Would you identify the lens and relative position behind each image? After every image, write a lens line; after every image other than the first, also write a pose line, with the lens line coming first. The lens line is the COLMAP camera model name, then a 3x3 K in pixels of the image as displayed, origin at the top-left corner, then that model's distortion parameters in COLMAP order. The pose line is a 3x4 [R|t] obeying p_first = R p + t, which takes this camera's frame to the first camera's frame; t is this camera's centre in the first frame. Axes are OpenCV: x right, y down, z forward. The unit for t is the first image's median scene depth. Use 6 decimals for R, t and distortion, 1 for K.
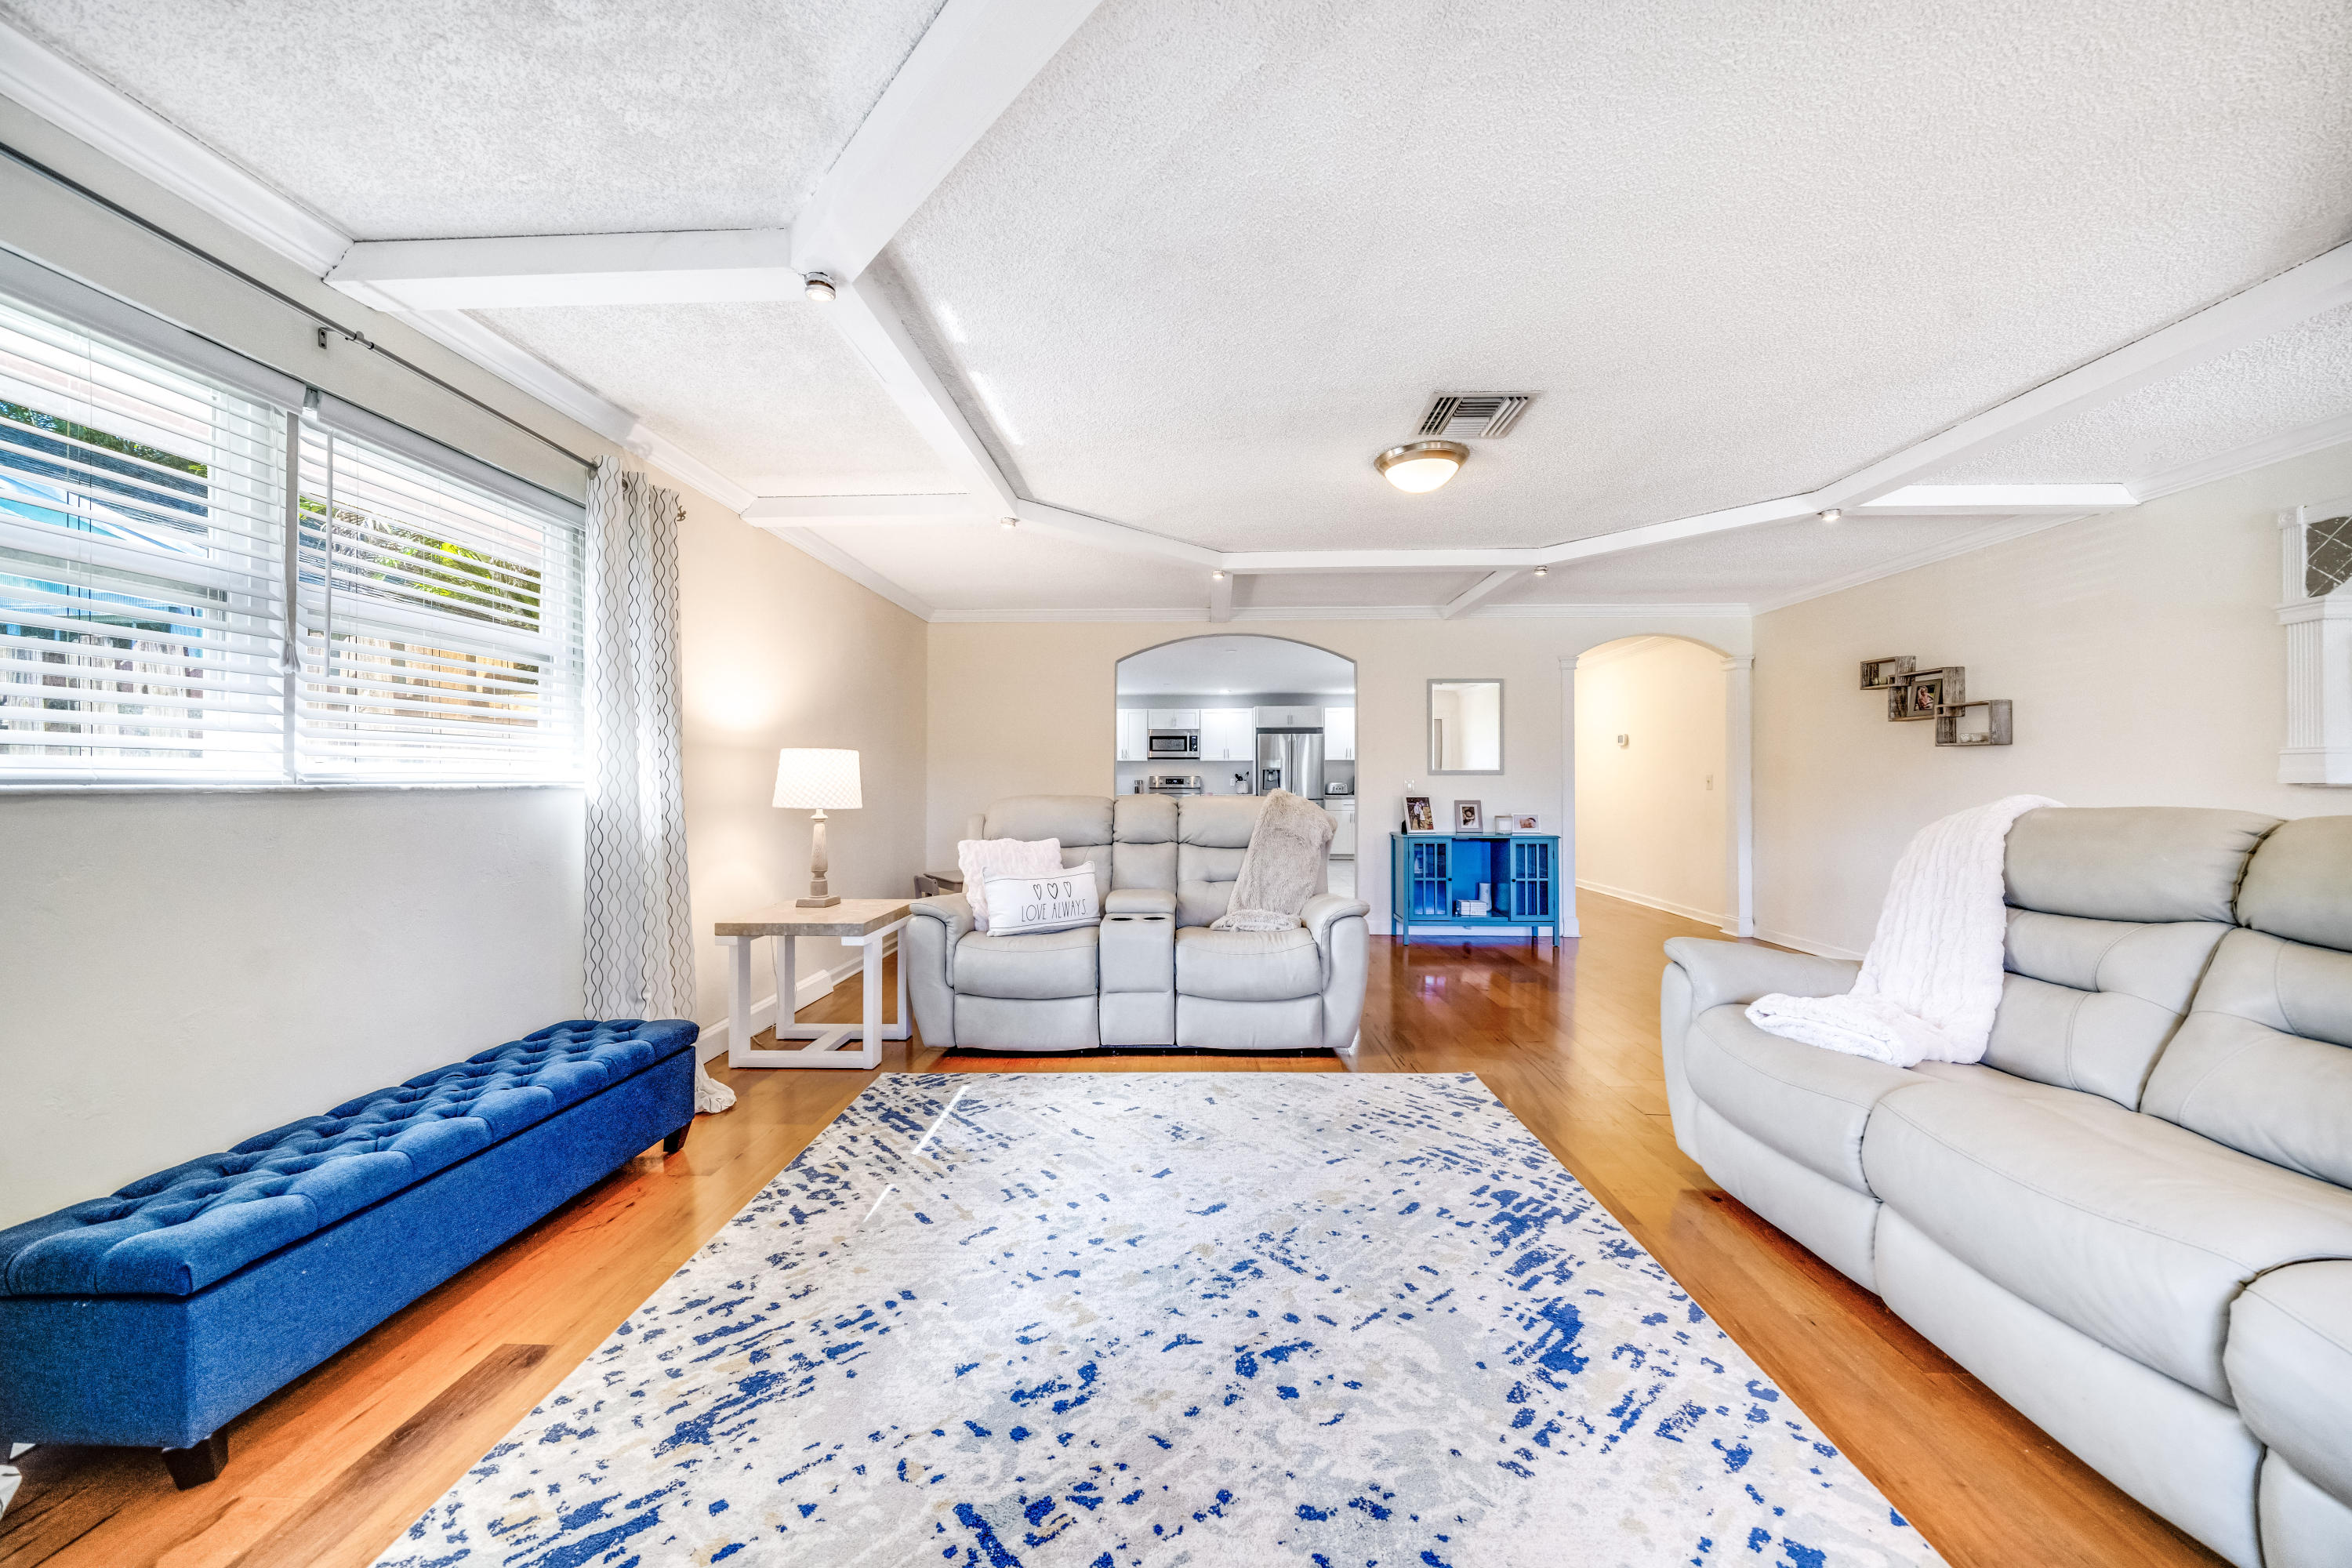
lens RADIAL K [[811.8, 0, 1186.5], [0, 811.8, 778.8], [0, 0, 1]] dist [-0.001793, 0.000284]
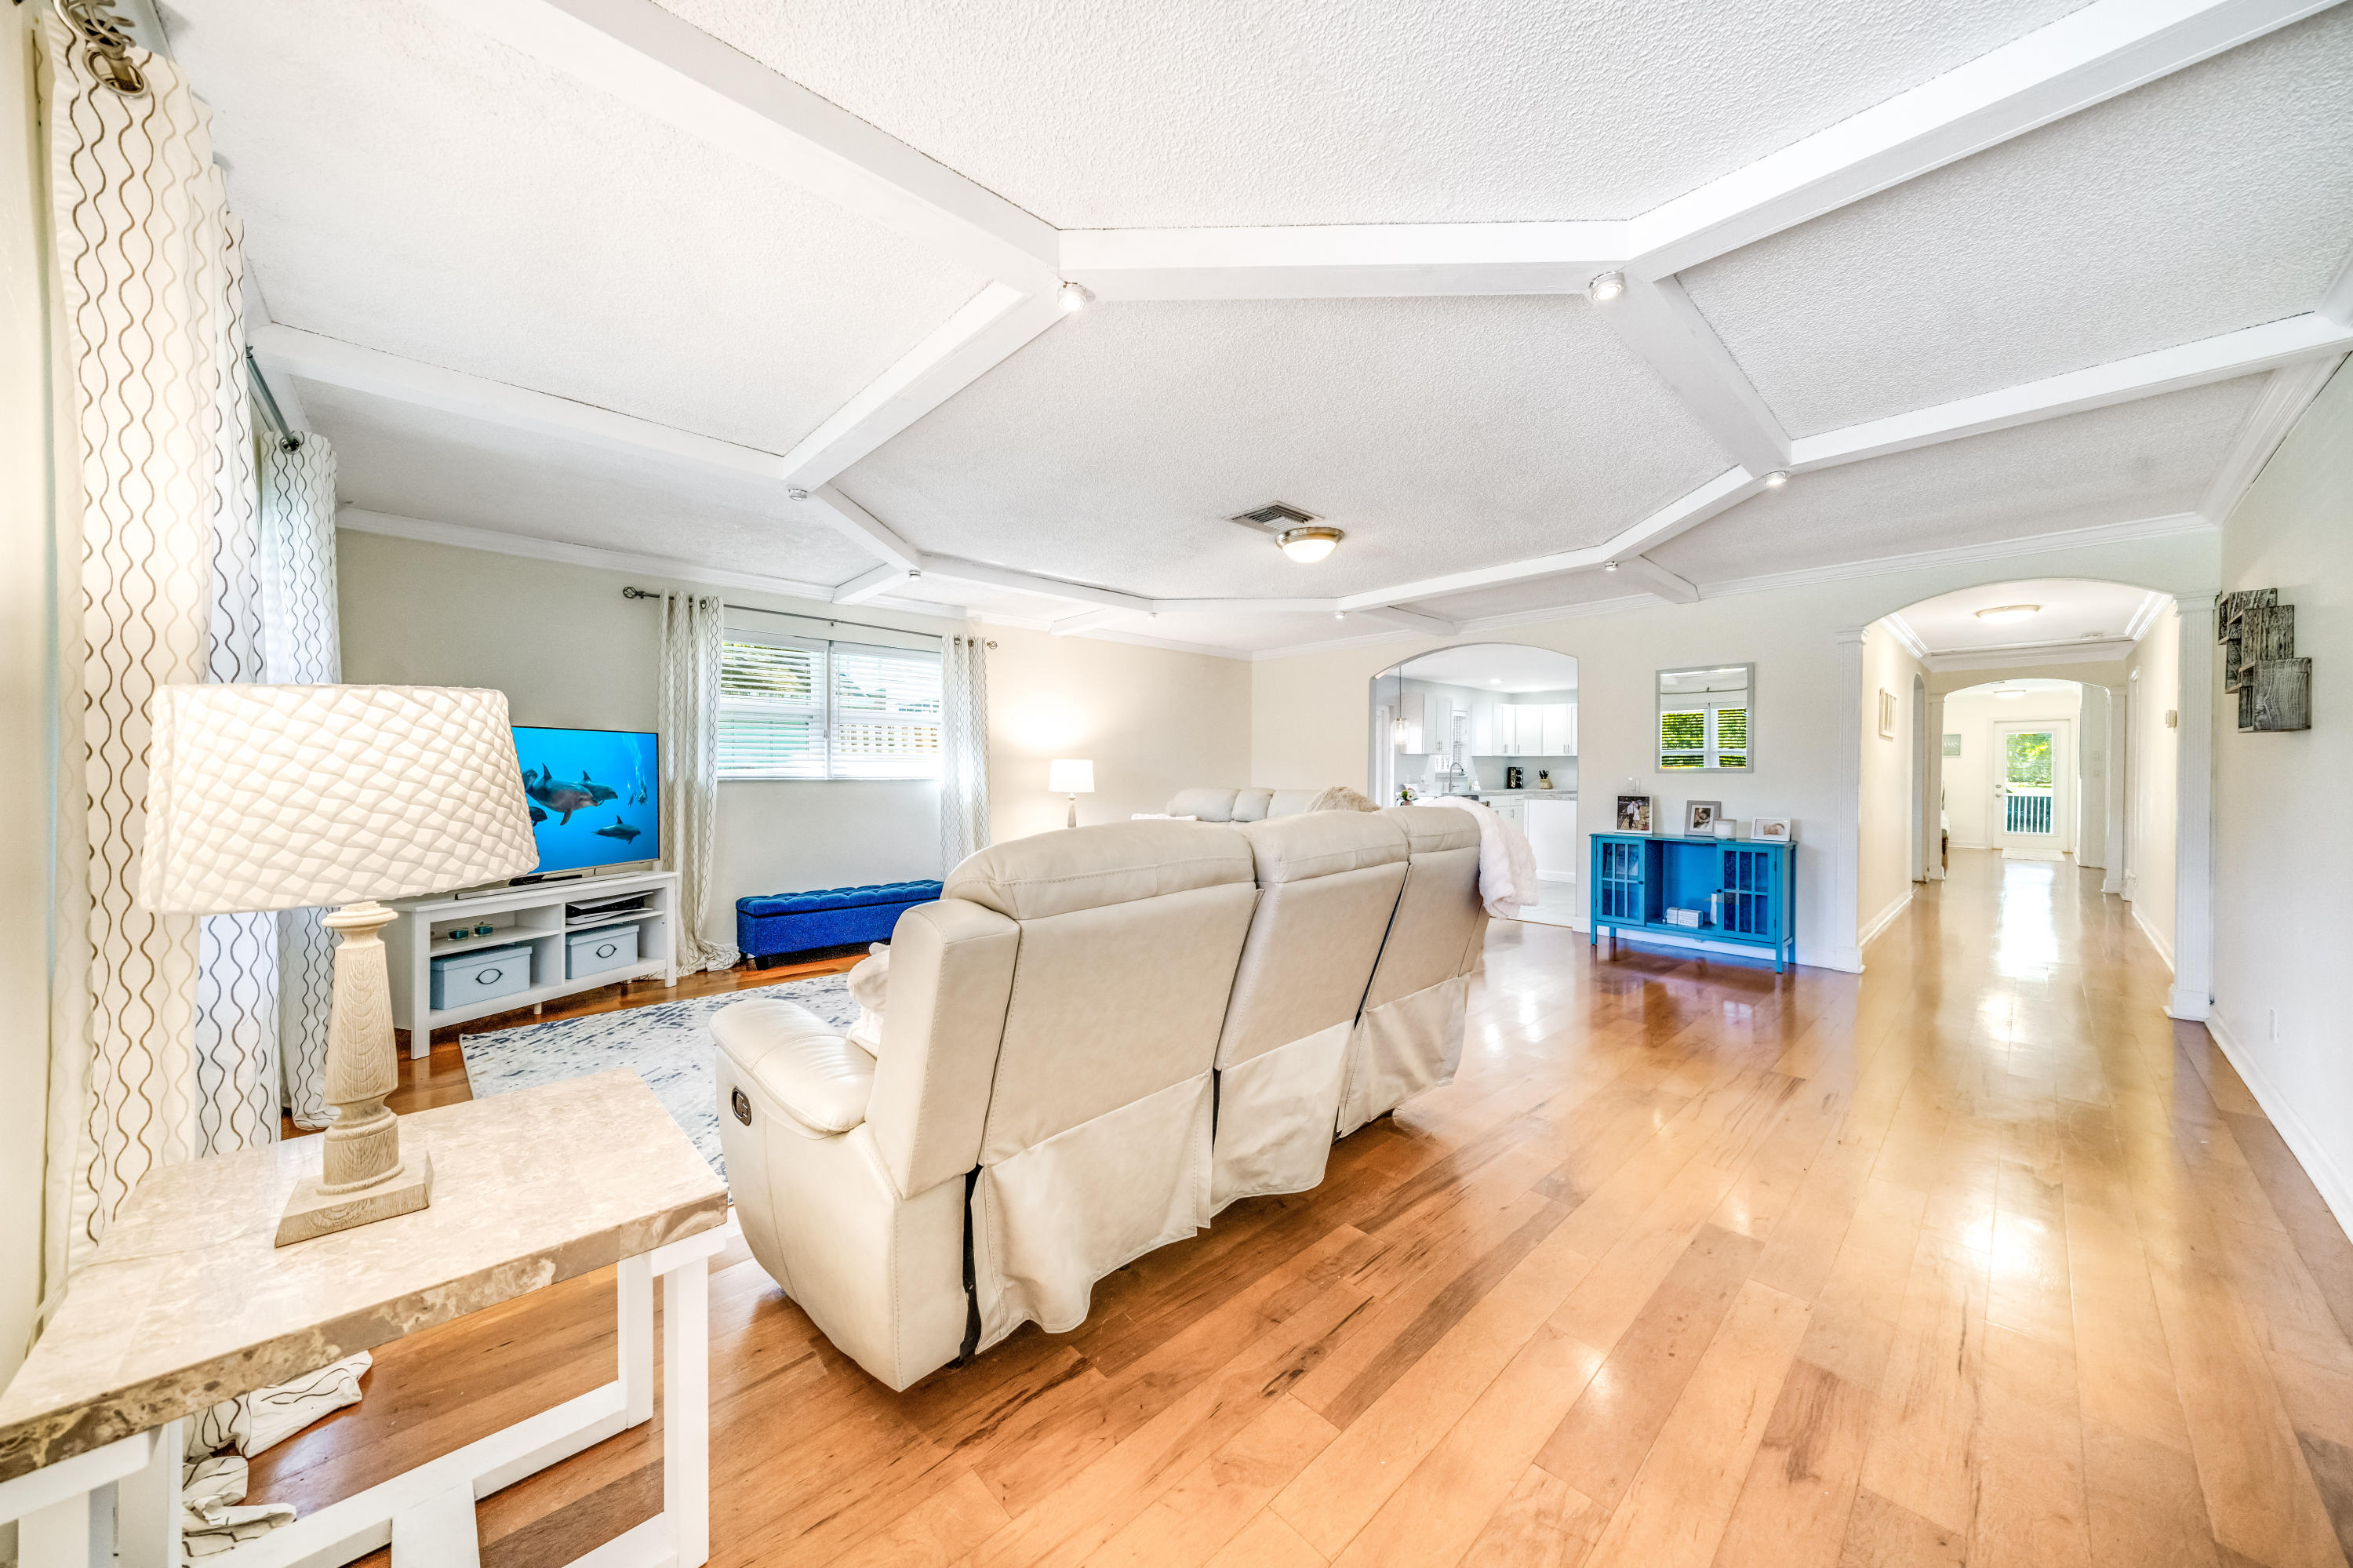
lens RADIAL K [[812.2, 0, 1186.1], [0, 812.2, 779.0], [0, 0, 1]] dist [-0.001793, 0.000284]
pose [[0.701509, 0.007717, -0.712618, 0.586407], [0.000203, 0.999939, 0.011028, -0.007532], [0.712660, -0.007881, 0.701465, -0.042099]]
